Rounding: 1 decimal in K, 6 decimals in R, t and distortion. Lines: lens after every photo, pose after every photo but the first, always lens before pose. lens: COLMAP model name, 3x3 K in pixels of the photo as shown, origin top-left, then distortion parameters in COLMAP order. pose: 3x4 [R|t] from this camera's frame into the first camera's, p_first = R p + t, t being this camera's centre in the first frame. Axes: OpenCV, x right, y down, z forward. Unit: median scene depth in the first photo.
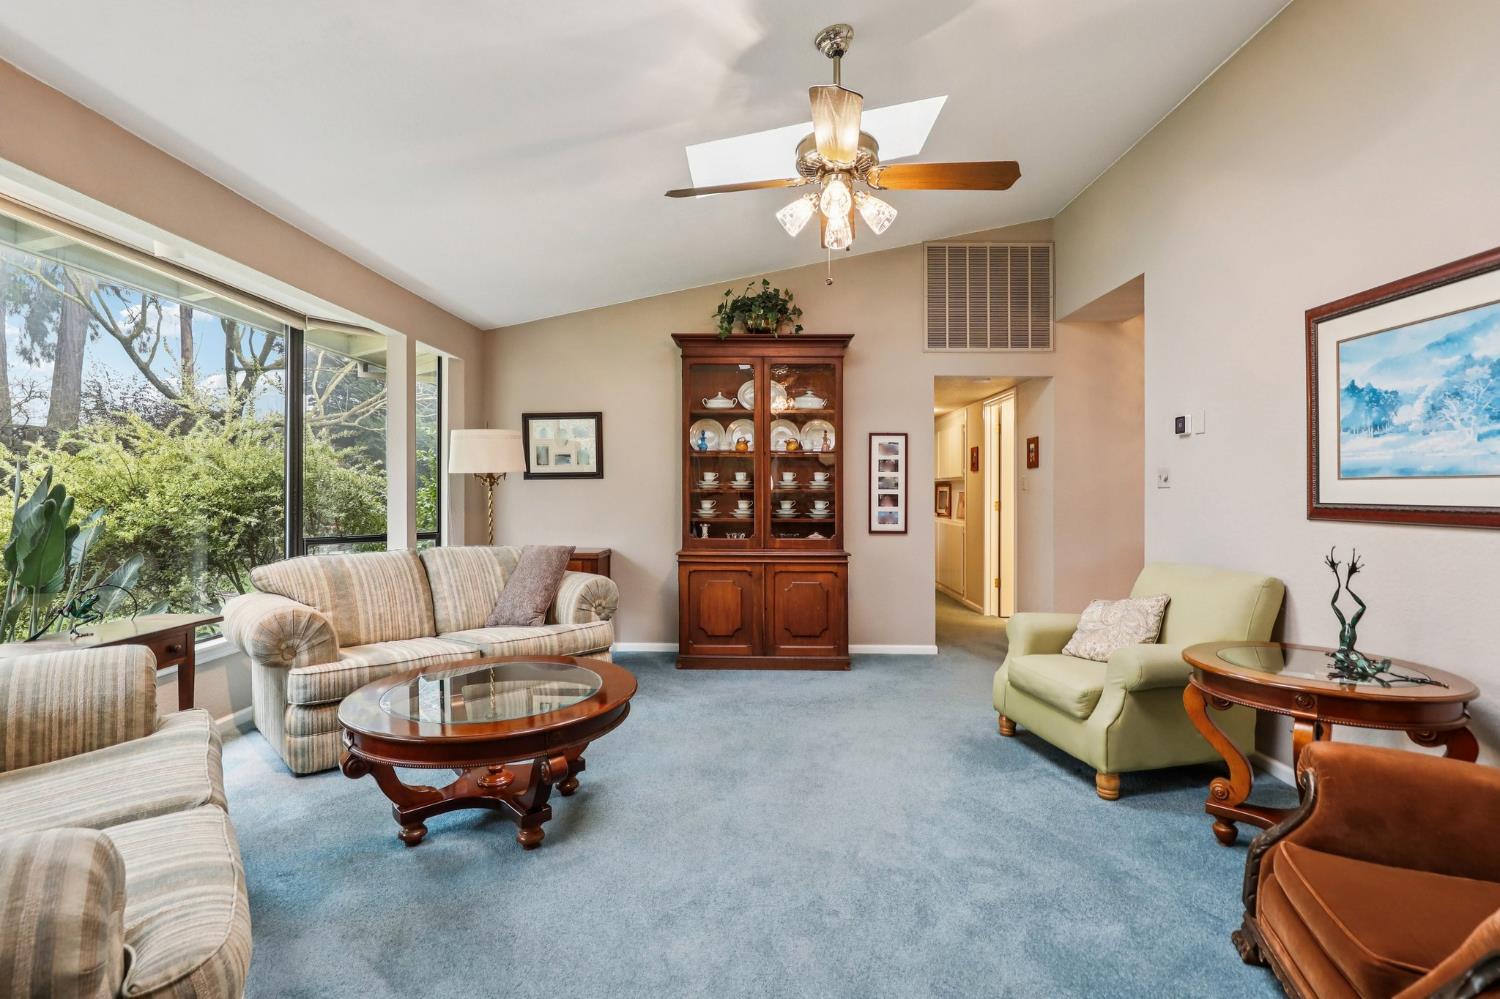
lens RADIAL K [[709.8, 0, 749.3], [0, 709.8, 485.9], [0, 0, 1]] dist [0.001013, 0.000264]
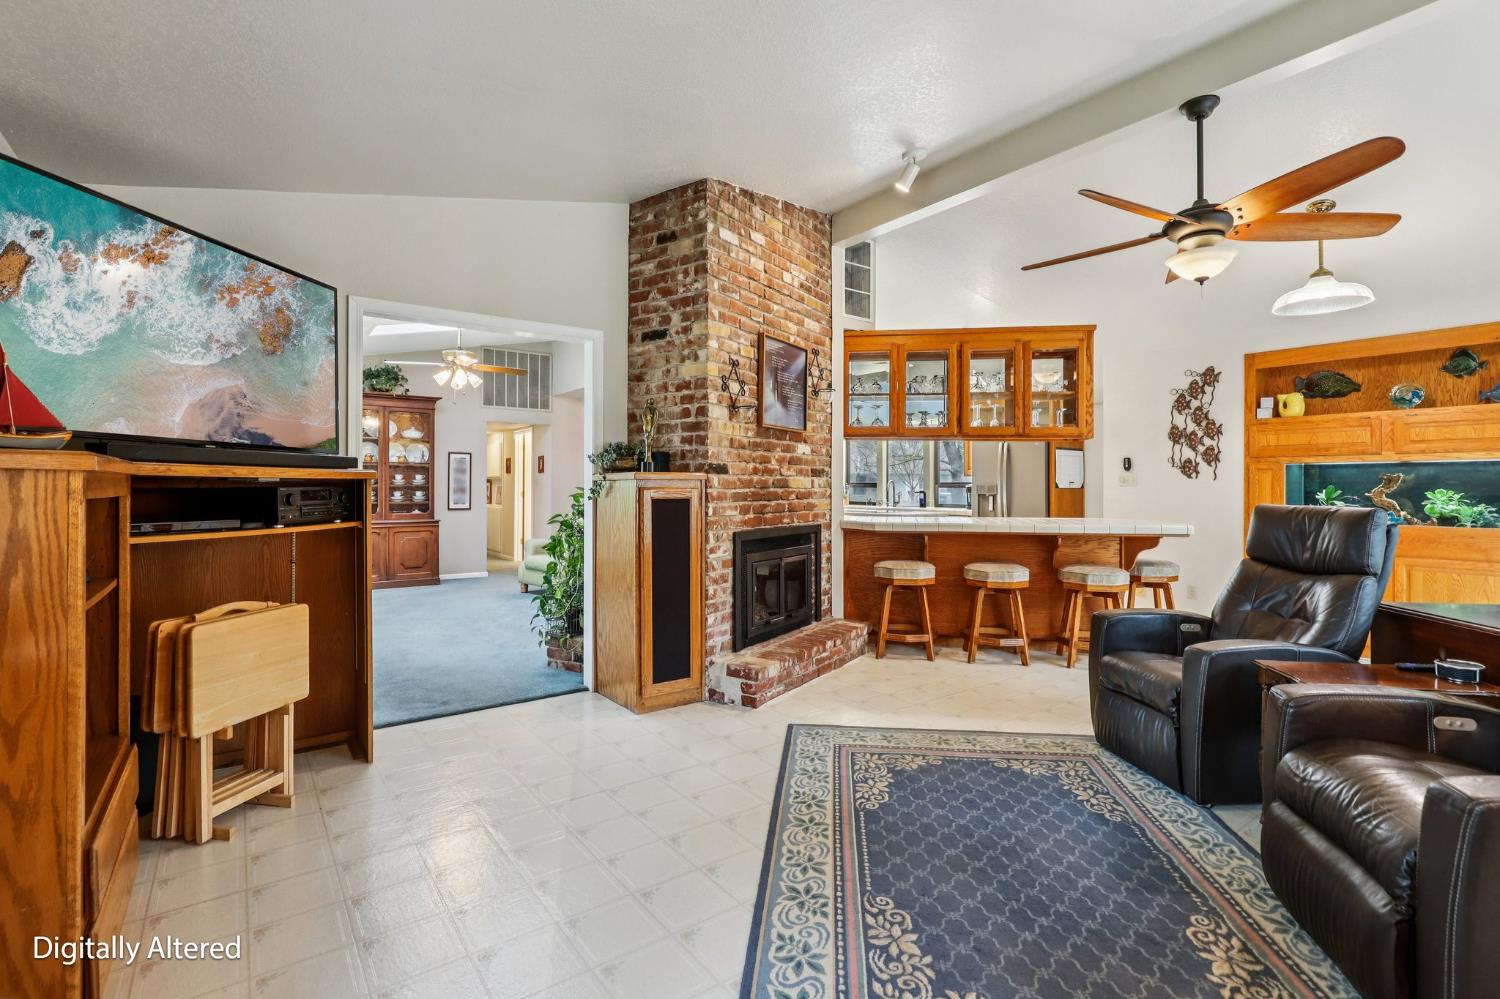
lens RADIAL K [[709.8, 0, 743.0], [0, 709.8, 489.4], [0, 0, 1]] dist [0.001013, 0.000264]
pose [[0.806130, -0.001349, 0.591737, -0.282779], [-0.006271, 0.999922, 0.010822, -0.006884], [-0.591706, -0.012434, 0.806058, -0.841581]]
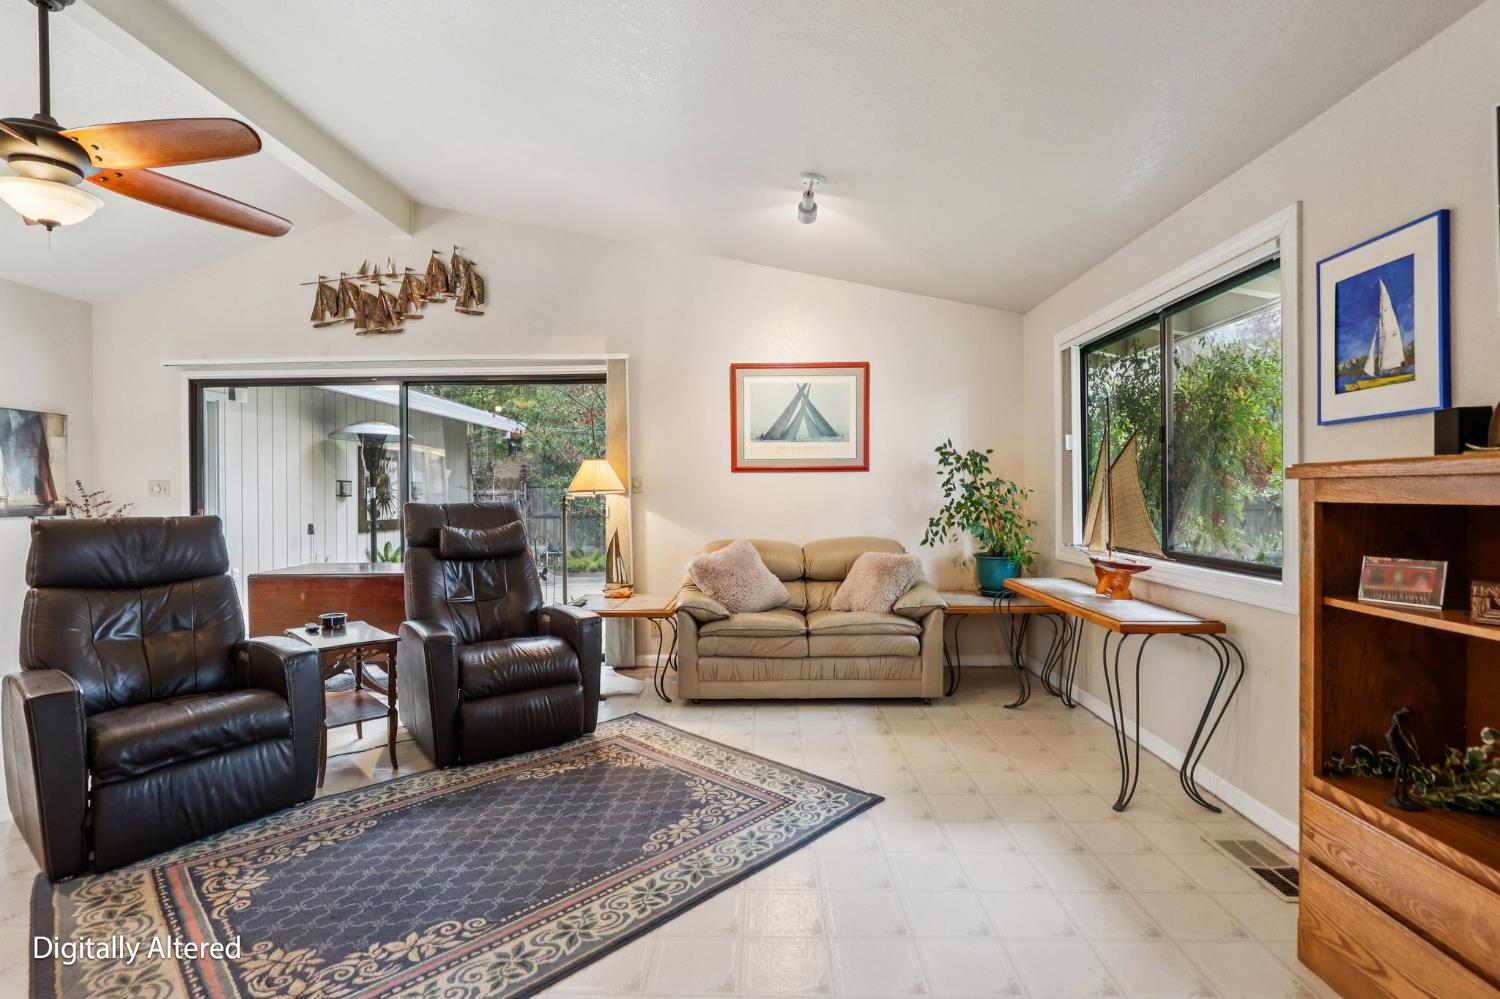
lens RADIAL K [[709.8, 0, 750.8], [0, 709.8, 498.3], [0, 0, 1]] dist [0.001013, 0.000264]
pose [[-0.999916, 0.006024, 0.011469, 0.292408], [0.005949, 0.999961, -0.006536, 0.014455], [-0.011508, -0.006468, -0.999913, 1.049486]]
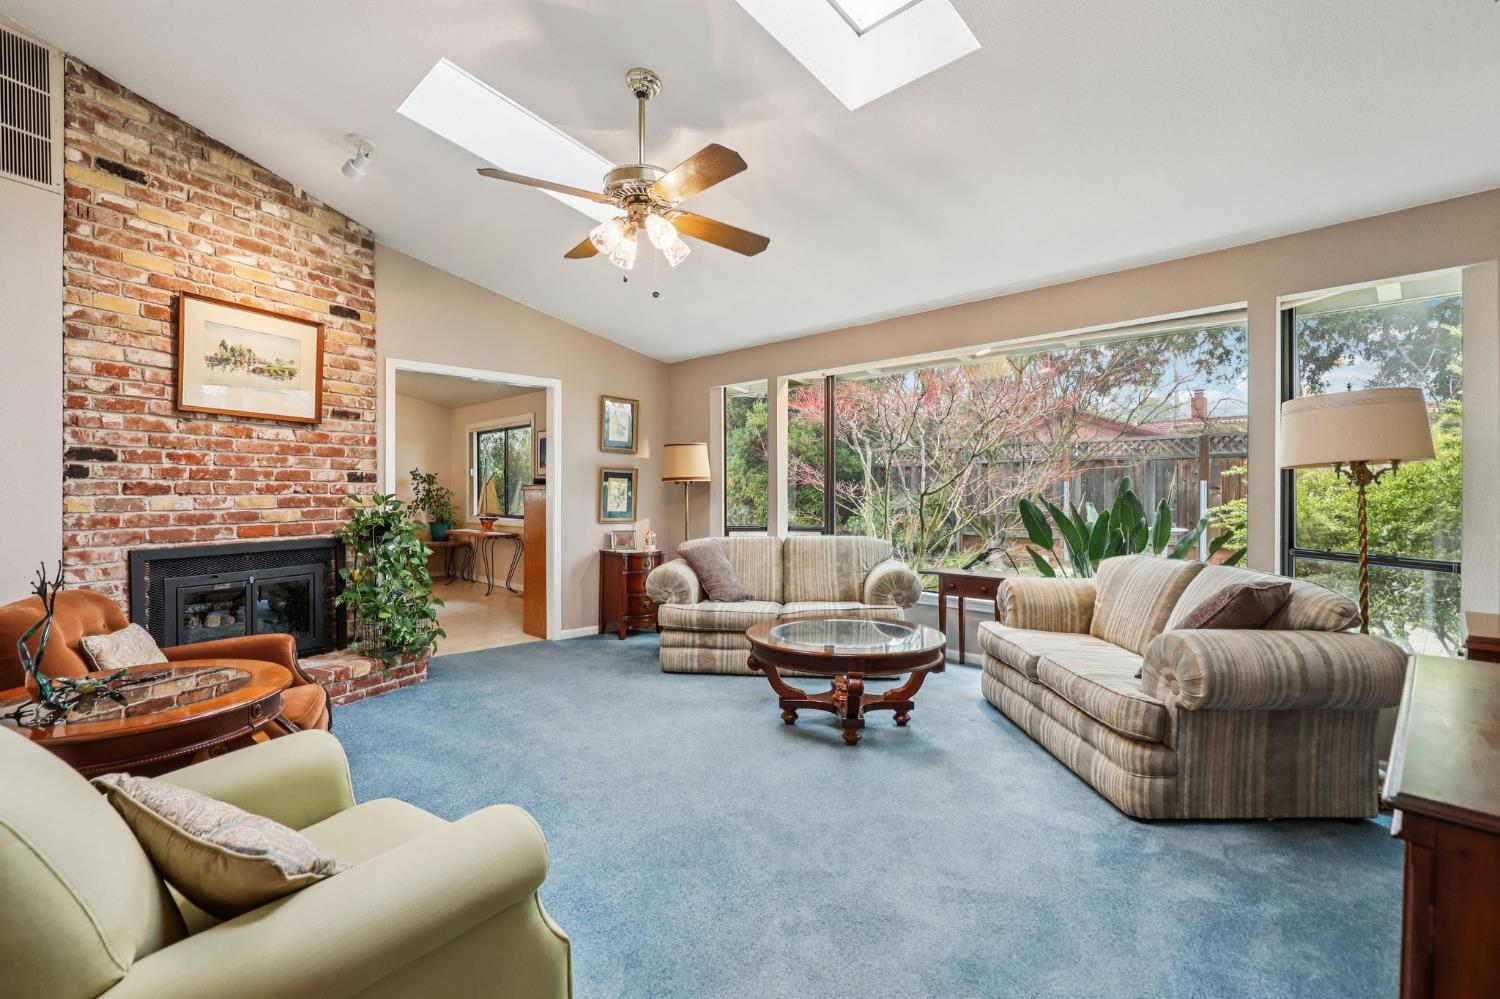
lens RADIAL K [[709.8, 0, 753.5], [0, 709.8, 497.8], [0, 0, 1]] dist [0.001013, 0.000264]
pose [[-0.709849, 0.003102, -0.704347, 1.427663], [0.004281, 0.999991, 0.000090, 0.026060], [0.704341, -0.002951, -0.709856, 3.737792]]
